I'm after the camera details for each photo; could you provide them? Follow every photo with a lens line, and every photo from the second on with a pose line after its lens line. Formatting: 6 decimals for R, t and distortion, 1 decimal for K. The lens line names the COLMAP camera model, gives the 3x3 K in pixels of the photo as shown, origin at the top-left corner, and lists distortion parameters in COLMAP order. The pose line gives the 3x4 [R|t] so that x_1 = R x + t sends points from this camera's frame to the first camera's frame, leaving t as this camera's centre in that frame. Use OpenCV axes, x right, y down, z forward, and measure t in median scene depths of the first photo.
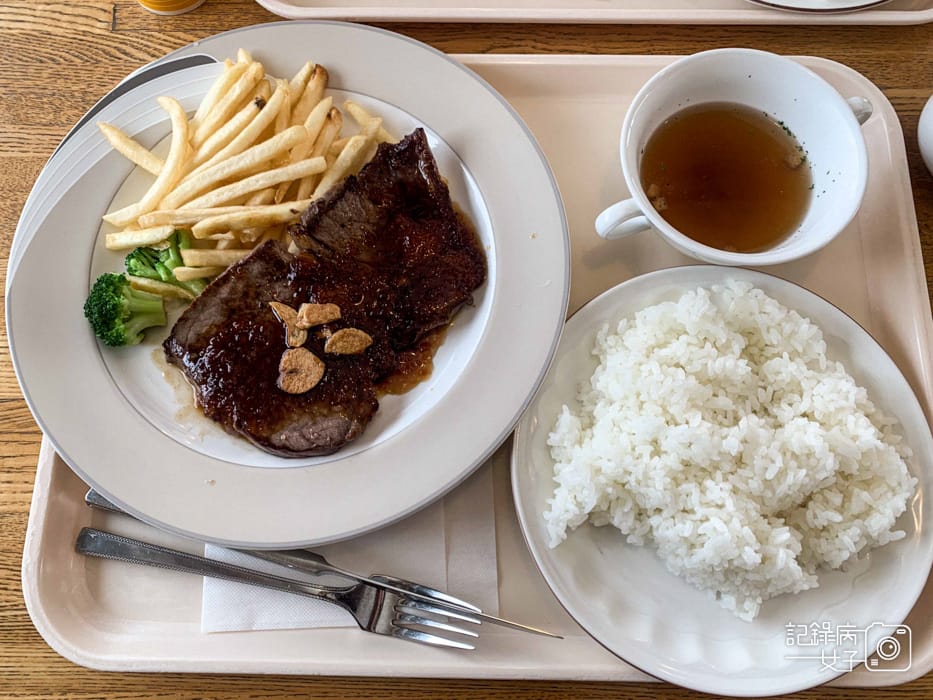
lens RADIAL K [[719.2, 0, 466.5], [0, 719.2, 350.0], [0, 0, 1]] dist [-0.005964, 0.000010]
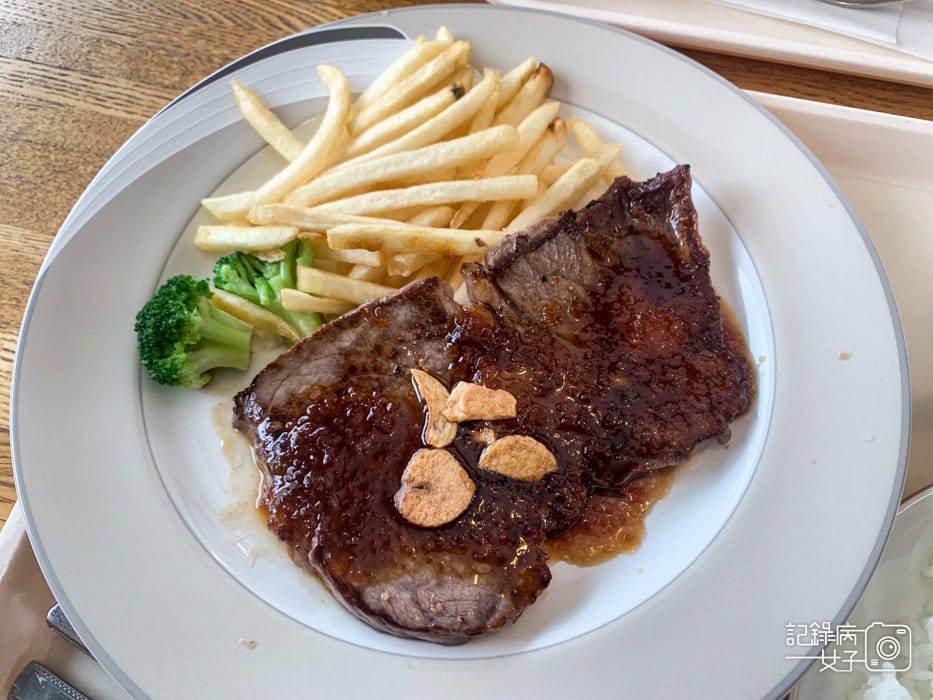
lens RADIAL K [[719.2, 0, 466.5], [0, 719.2, 350.0], [0, 0, 1]] dist [-0.005964, 0.000010]
pose [[0.972605, 0.207590, -0.104621, -0.162716], [-0.221843, 0.963335, -0.150900, 0.002116], [0.069460, 0.169975, 0.982997, 0.375943]]
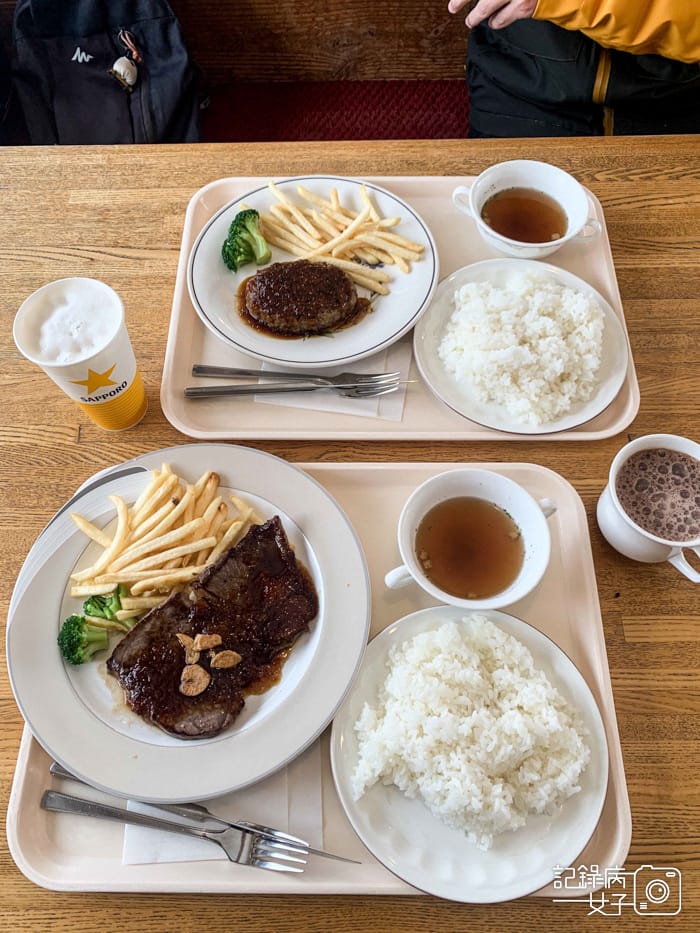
lens RADIAL K [[695.6, 0, 350.0], [0, 695.6, 466.5], [0, 0, 1]] dist [-0.002979, -0.002703]
pose [[0.999952, -0.009458, 0.002521, 0.100822], [0.009772, 0.979574, -0.200847, -0.114597], [-0.000570, 0.200862, 0.979619, -0.545954]]
